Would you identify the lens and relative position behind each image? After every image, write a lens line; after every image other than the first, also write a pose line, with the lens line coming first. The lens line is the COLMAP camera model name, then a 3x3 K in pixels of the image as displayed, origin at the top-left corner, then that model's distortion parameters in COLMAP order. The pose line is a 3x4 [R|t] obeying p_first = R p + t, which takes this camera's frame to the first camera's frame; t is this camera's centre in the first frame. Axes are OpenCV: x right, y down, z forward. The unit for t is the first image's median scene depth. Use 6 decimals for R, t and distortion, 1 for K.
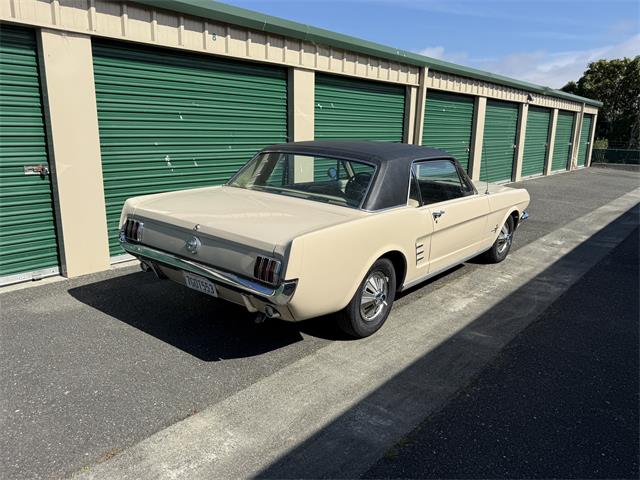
lens RADIAL K [[486.9, 0, 320.7], [0, 486.9, 242.2], [0, 0, 1]] dist [0.041253, -0.054341]
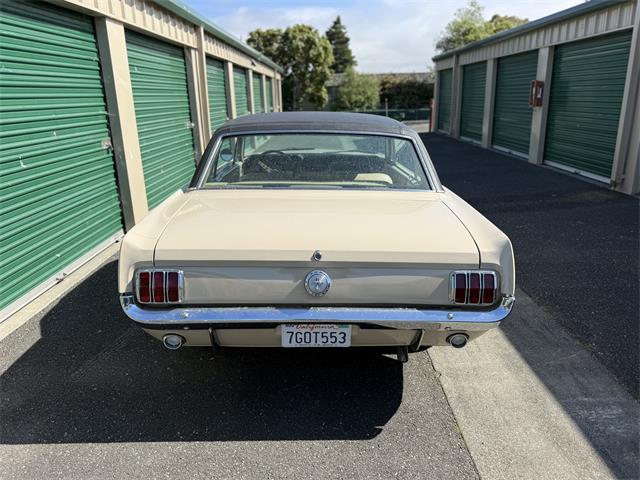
lens RADIAL K [[486.9, 0, 318.7], [0, 486.9, 243.1], [0, 0, 1]] dist [0.041253, -0.054341]
pose [[0.778631, -0.214034, 0.589851, -0.424581], [0.176719, 0.976776, 0.121157, -0.084477], [-0.602084, 0.009901, 0.798372, 0.315365]]
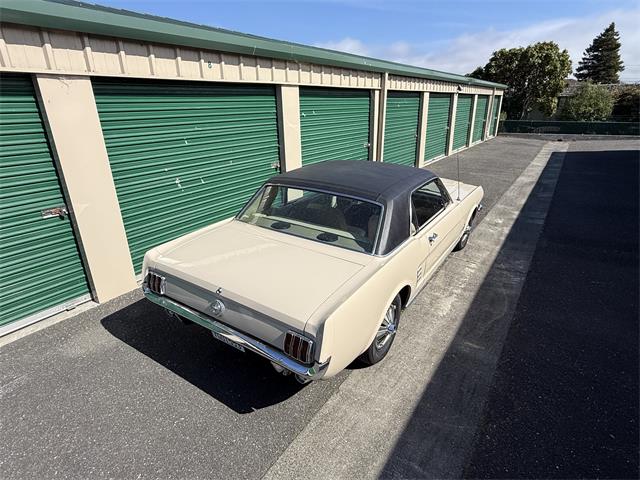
lens RADIAL K [[355.6, 0, 319.6], [0, 355.6, 239.7], [0, 0, 1]] dist [-0.002159, 0.000542]
pose [[0.995833, -0.063370, 0.065575, -0.058977], [0.053843, 0.988962, 0.138040, -0.151470], [-0.073599, -0.133934, 0.988253, 0.177676]]
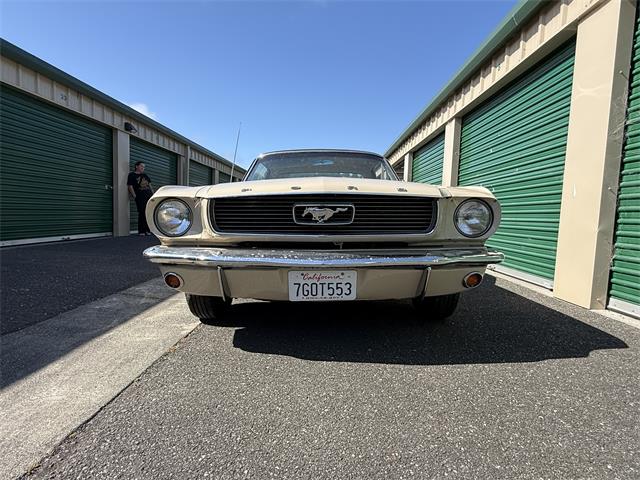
lens RADIAL K [[355.6, 0, 316.6], [0, 355.6, 240.3], [0, 0, 1]] dist [-0.002159, 0.000542]
pose [[-0.790702, 0.001741, -0.612199, 0.634891], [-0.184228, 0.952966, 0.240655, -0.205087], [0.583824, 0.303071, -0.753192, 1.673206]]
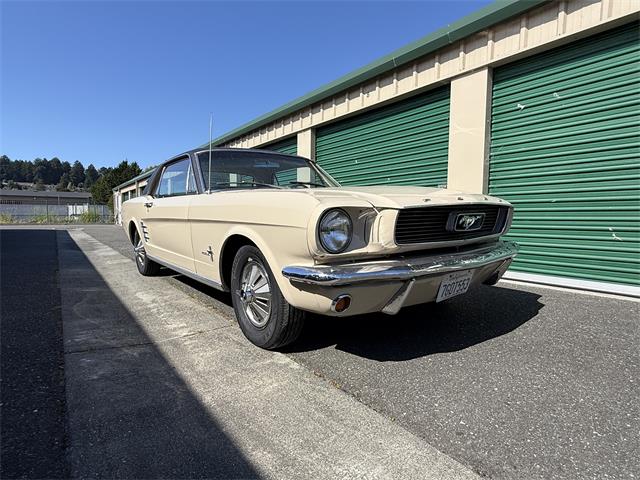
lens RADIAL K [[355.6, 0, 318.3], [0, 355.6, 240.1], [0, 0, 1]] dist [-0.002159, 0.000542]
pose [[-0.242482, 0.041374, -0.969273, 0.838143], [-0.231166, 0.967850, 0.099144, -0.130666], [0.942213, 0.248104, -0.225122, 1.358882]]
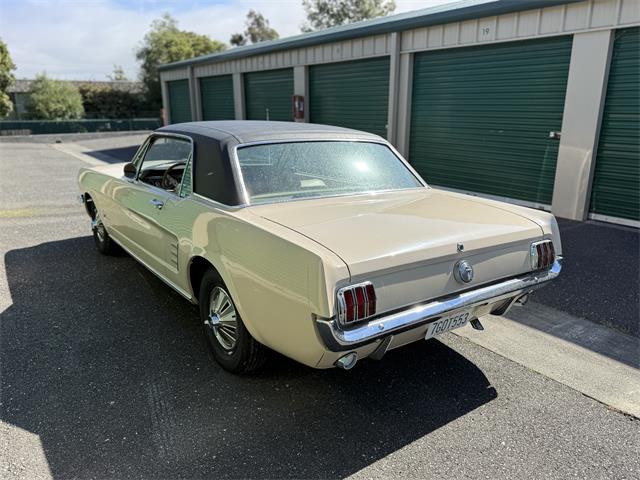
lens RADIAL K [[486.9, 0, 314.1], [0, 486.9, 238.4], [0, 0, 1]] dist [0.041253, -0.054341]
pose [[0.282693, -0.275275, 0.918862, -0.660270], [0.226069, 0.950072, 0.215074, -0.167983], [-0.932190, 0.146926, 0.330810, 0.639394]]
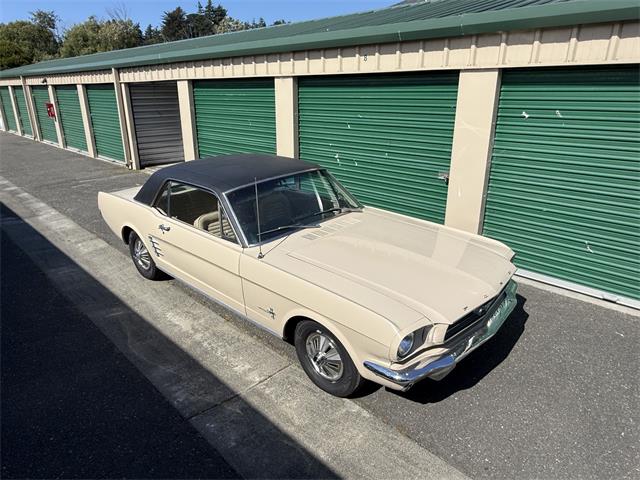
lens RADIAL K [[434.2, 0, 317.0], [0, 434.2, 237.8], [0, 0, 1]] dist [-0.006071, 0.003800]
pose [[-0.103232, 0.307000, -0.946094, 1.017550], [-0.221819, 0.920116, 0.322774, -0.384432], [0.969608, 0.243183, -0.026887, 1.173621]]
